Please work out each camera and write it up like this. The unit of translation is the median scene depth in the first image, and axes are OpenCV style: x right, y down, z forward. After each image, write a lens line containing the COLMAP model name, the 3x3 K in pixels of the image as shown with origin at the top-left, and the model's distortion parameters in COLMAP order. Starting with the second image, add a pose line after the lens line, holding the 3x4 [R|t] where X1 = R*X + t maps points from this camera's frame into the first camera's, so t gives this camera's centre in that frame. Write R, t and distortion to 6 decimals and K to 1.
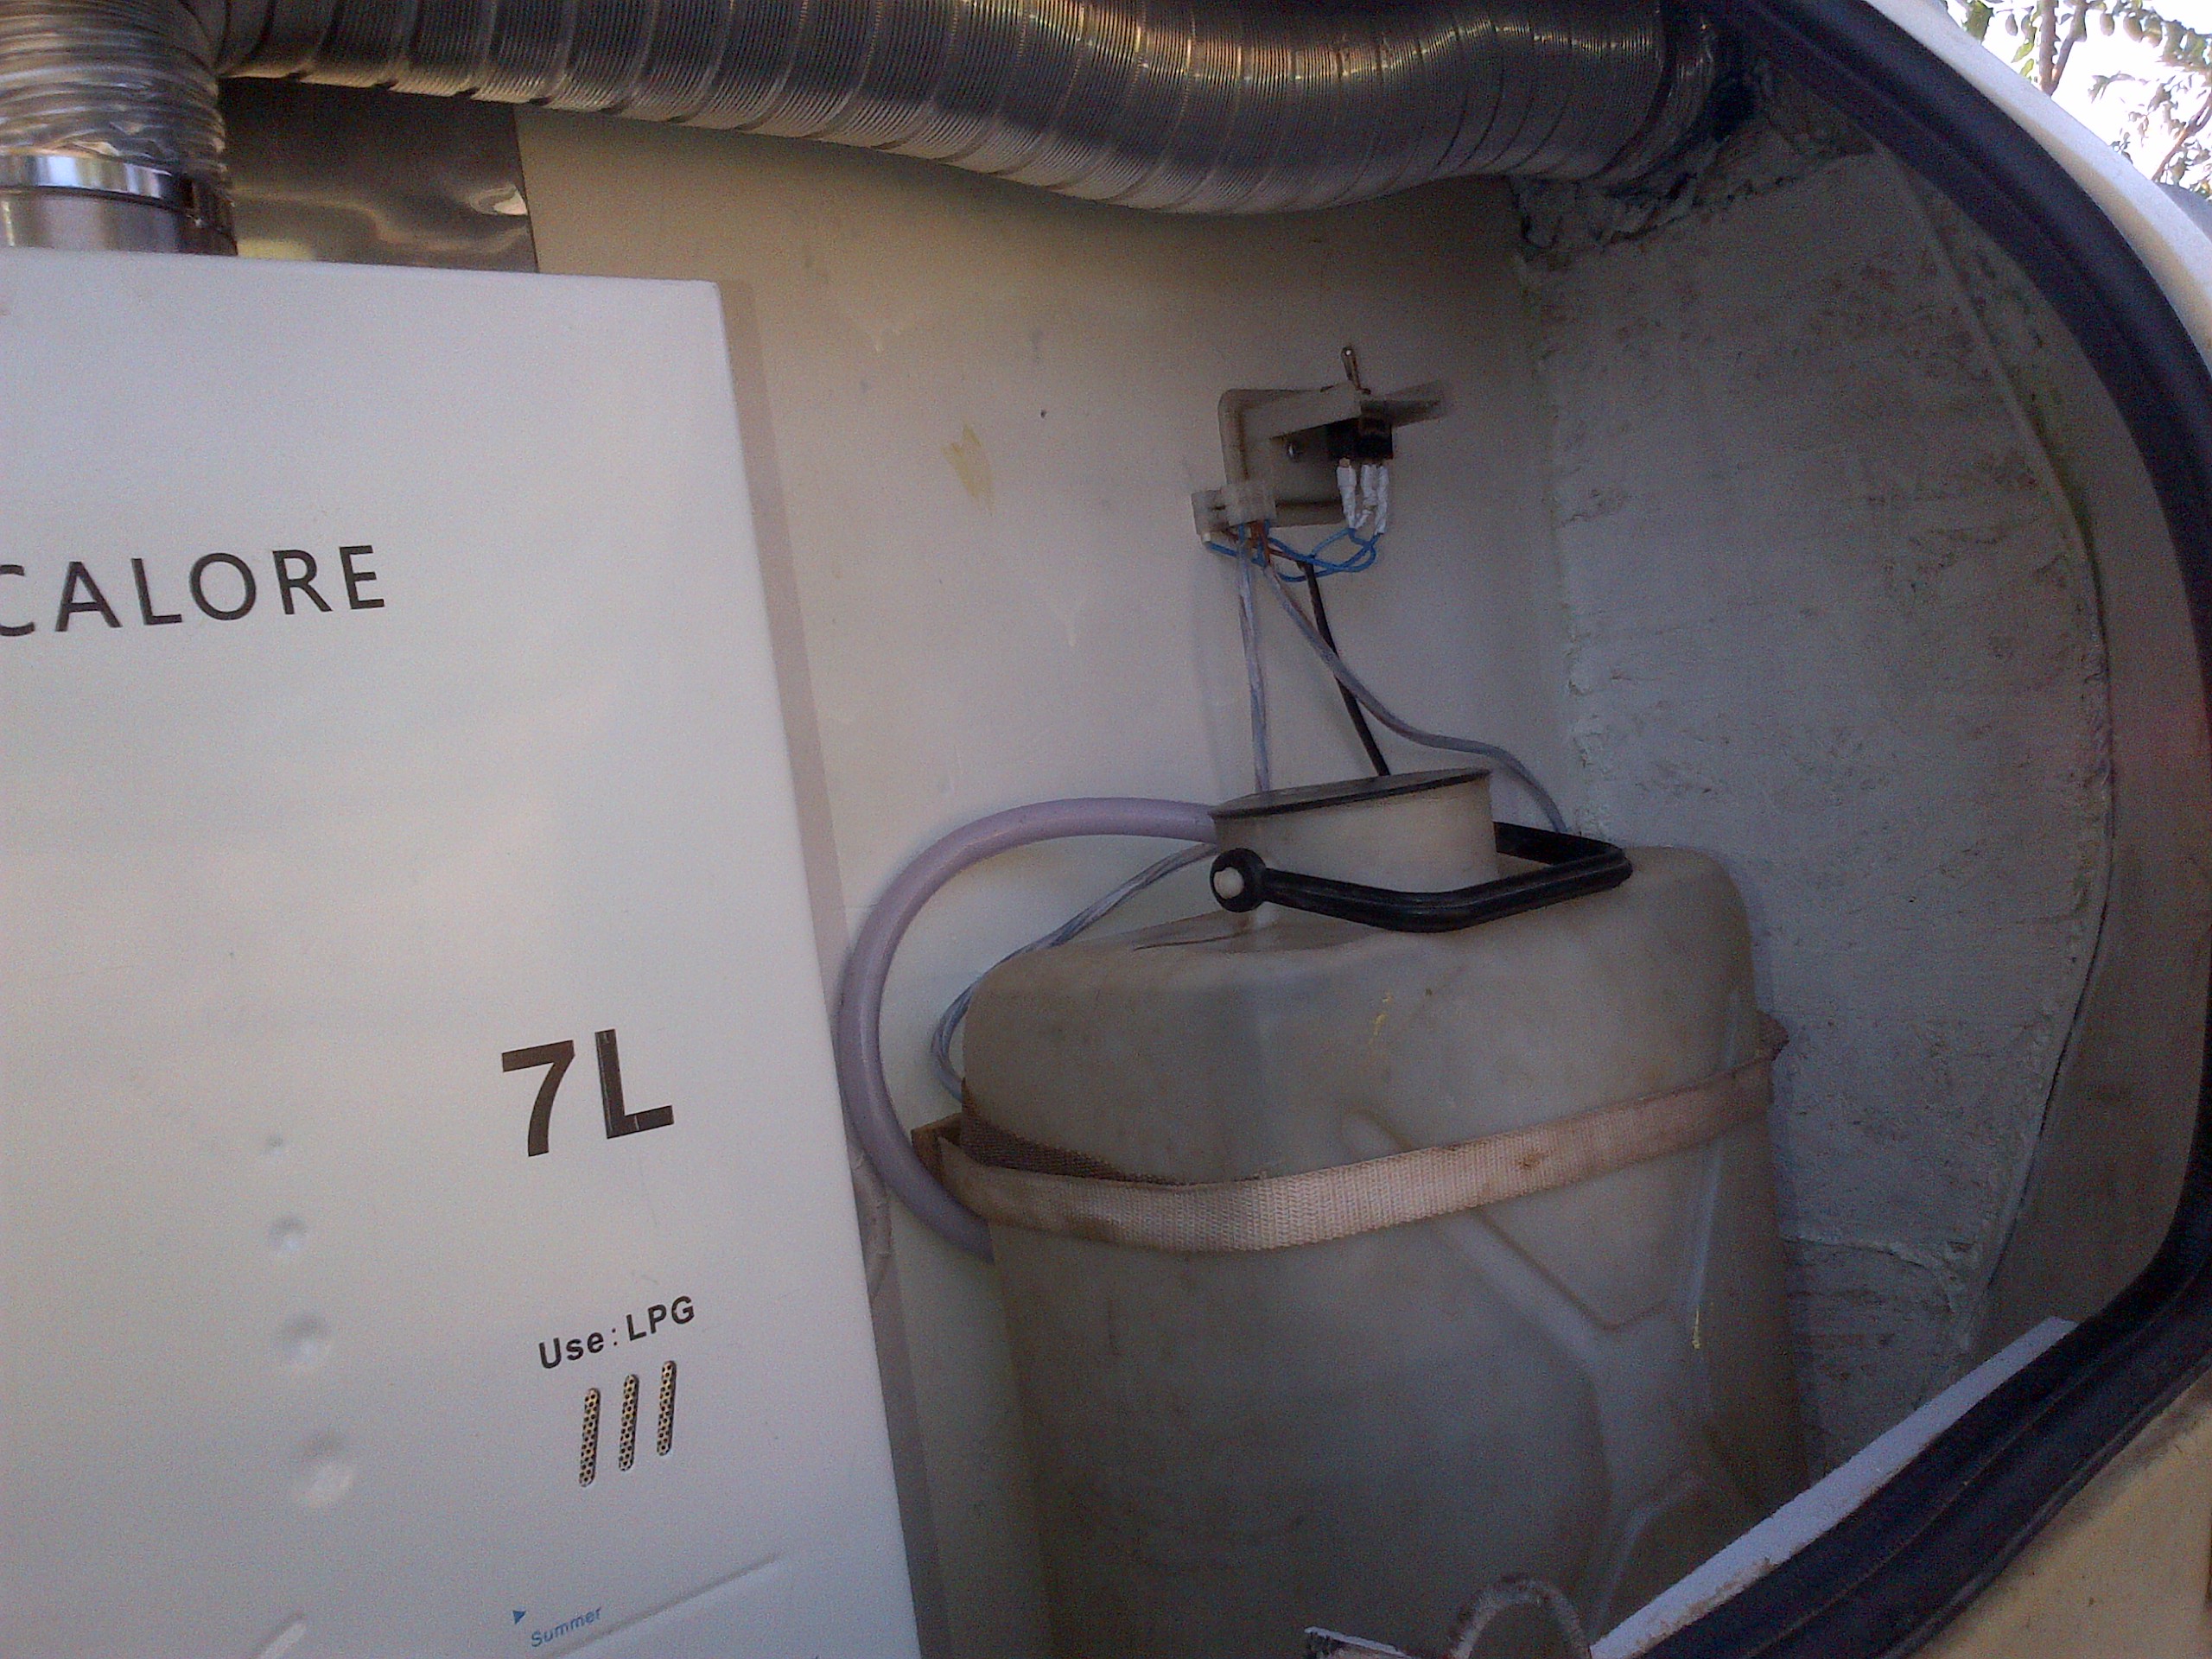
lens RADIAL K [[2062.2, 0, 1103.9], [0, 2062.2, 806.7], [0, 0, 1]] dist [0.032273, 0.012764]
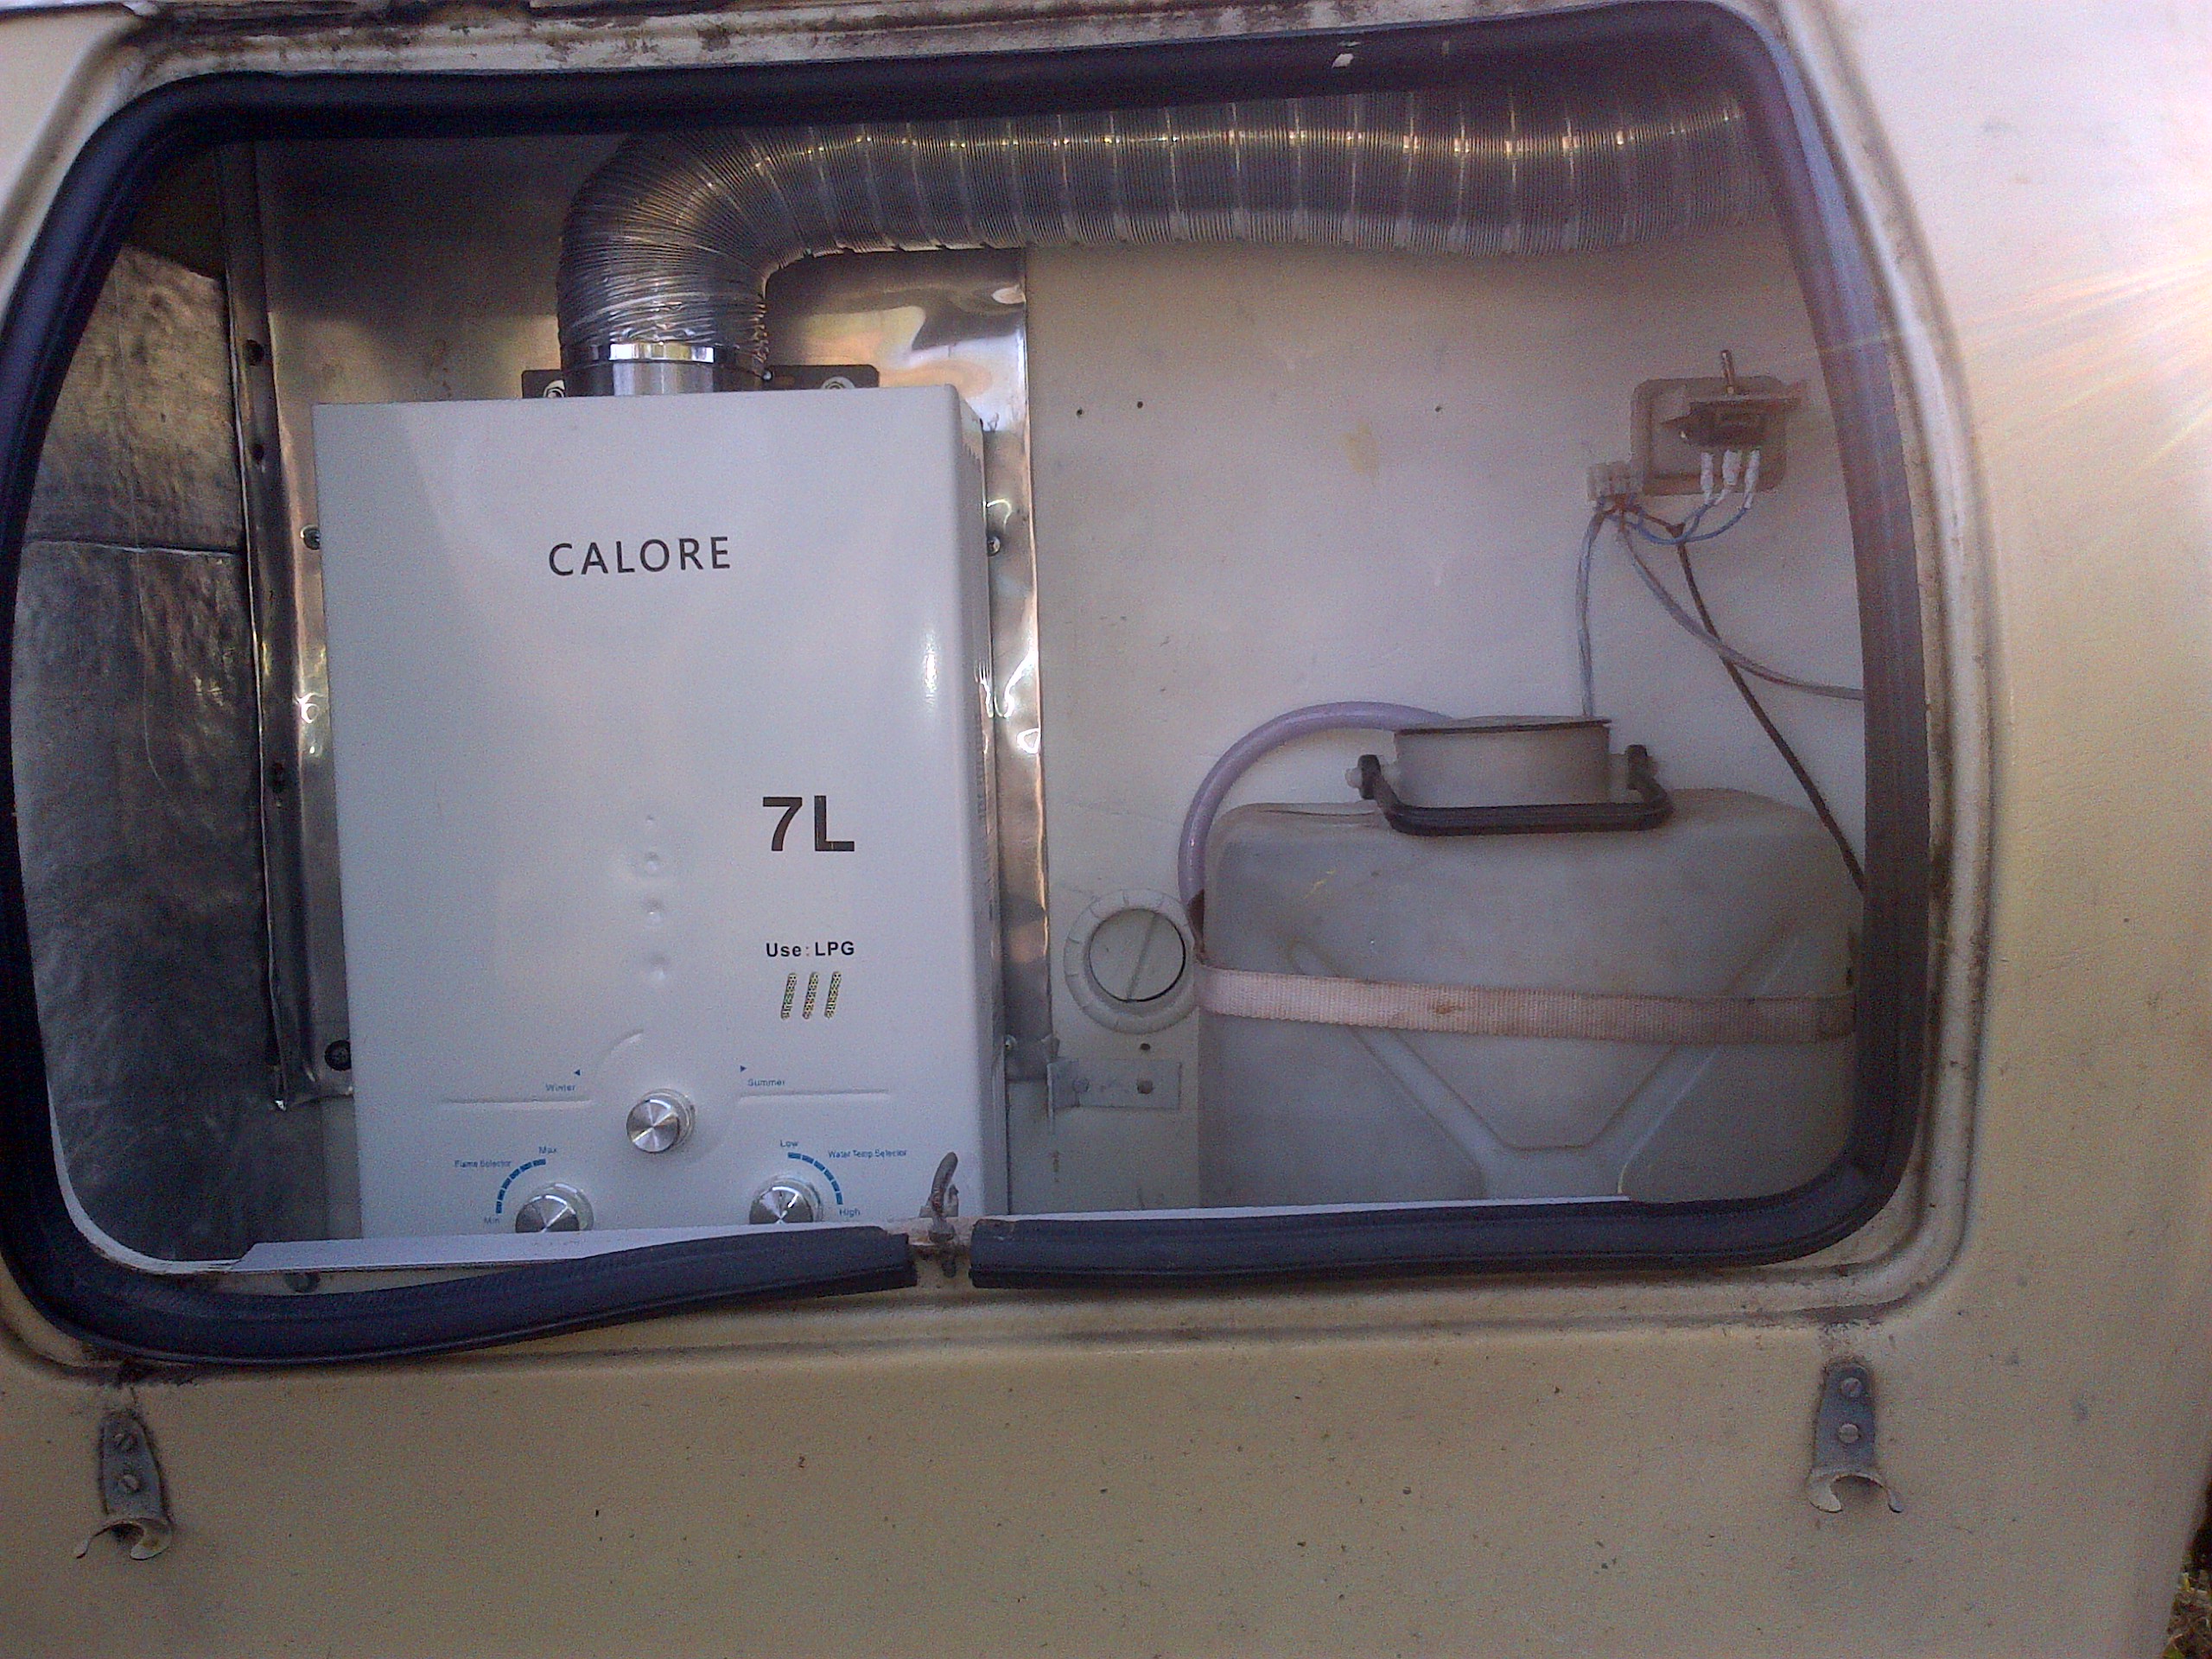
lens RADIAL K [[2065.1, 0, 1115.5], [0, 2065.1, 829.1], [0, 0, 1]] dist [0.045131, -0.005216]
pose [[0.712855, 0.178241, -0.678283, 0.962848], [-0.092687, 0.982625, 0.160804, -0.148658], [0.695160, -0.051762, 0.716989, -0.140048]]
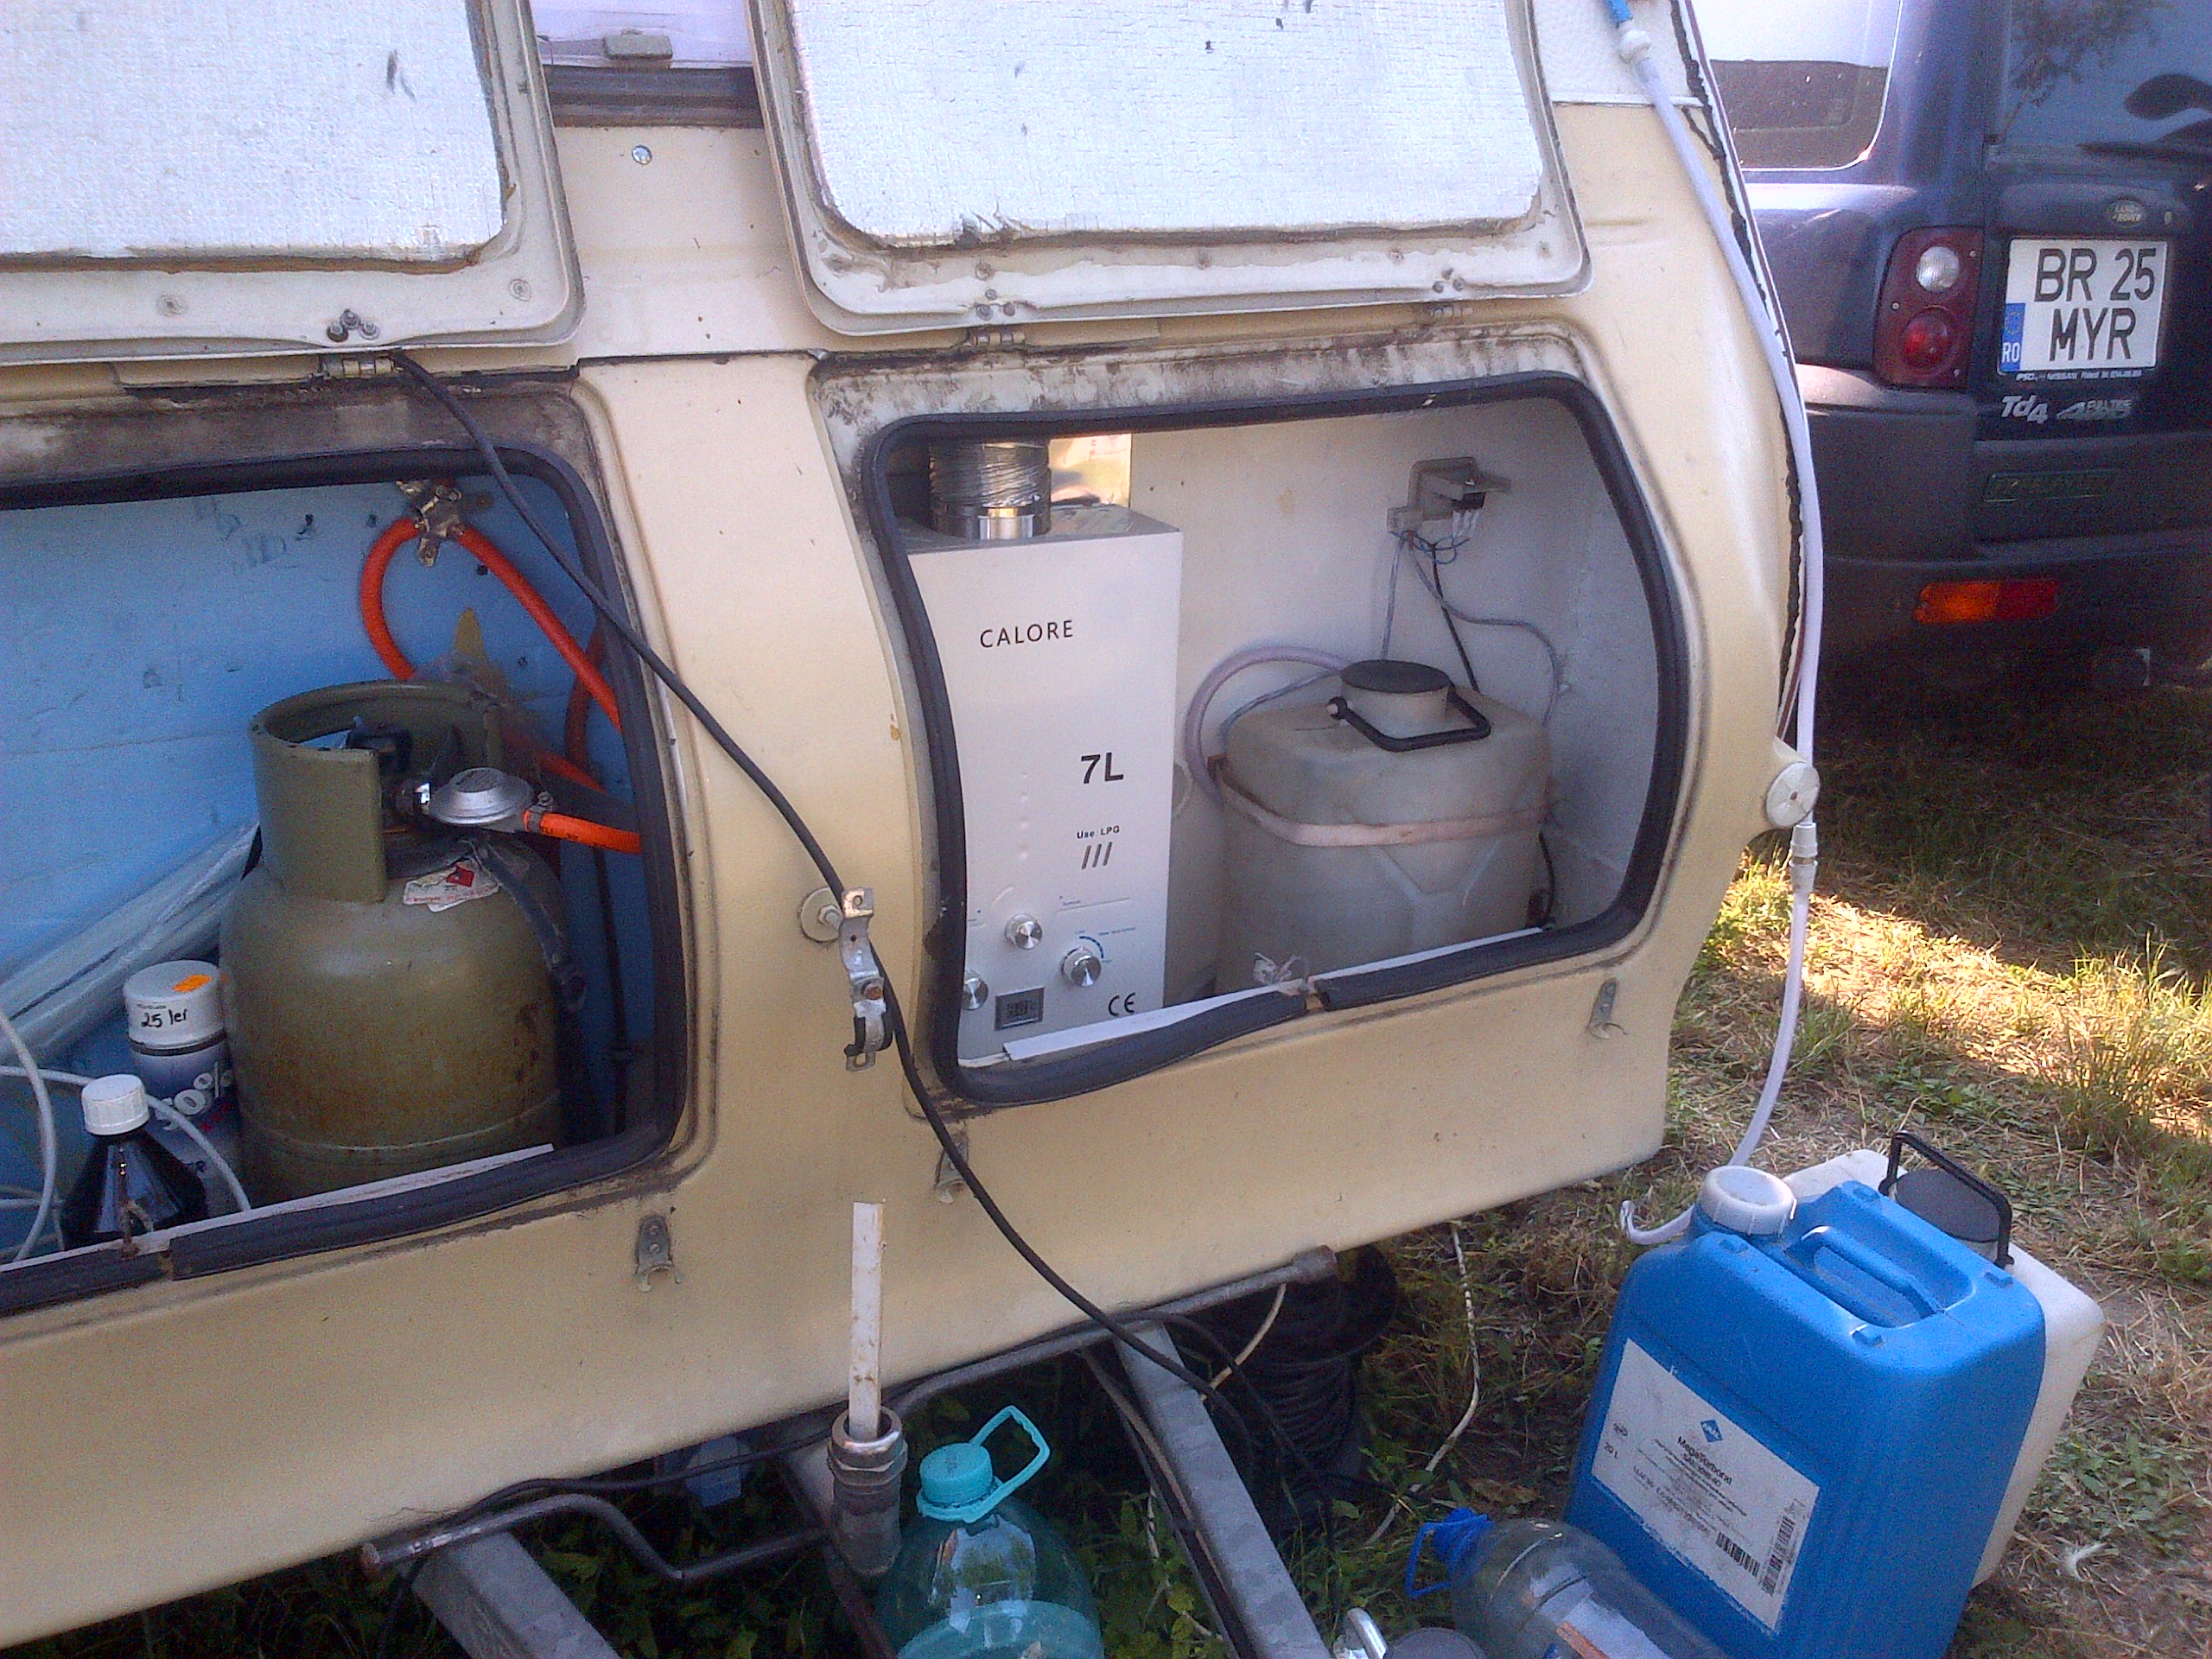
lens RADIAL K [[2095.3, 0, 1106.0], [0, 2095.3, 829.5], [0, 0, 1]] dist [0.117397, -0.255705]
pose [[0.954658, 0.247635, -0.165244, 0.288911], [-0.176652, 0.917979, 0.355119, -0.798079], [0.239630, -0.309826, 0.920101, -1.789147]]
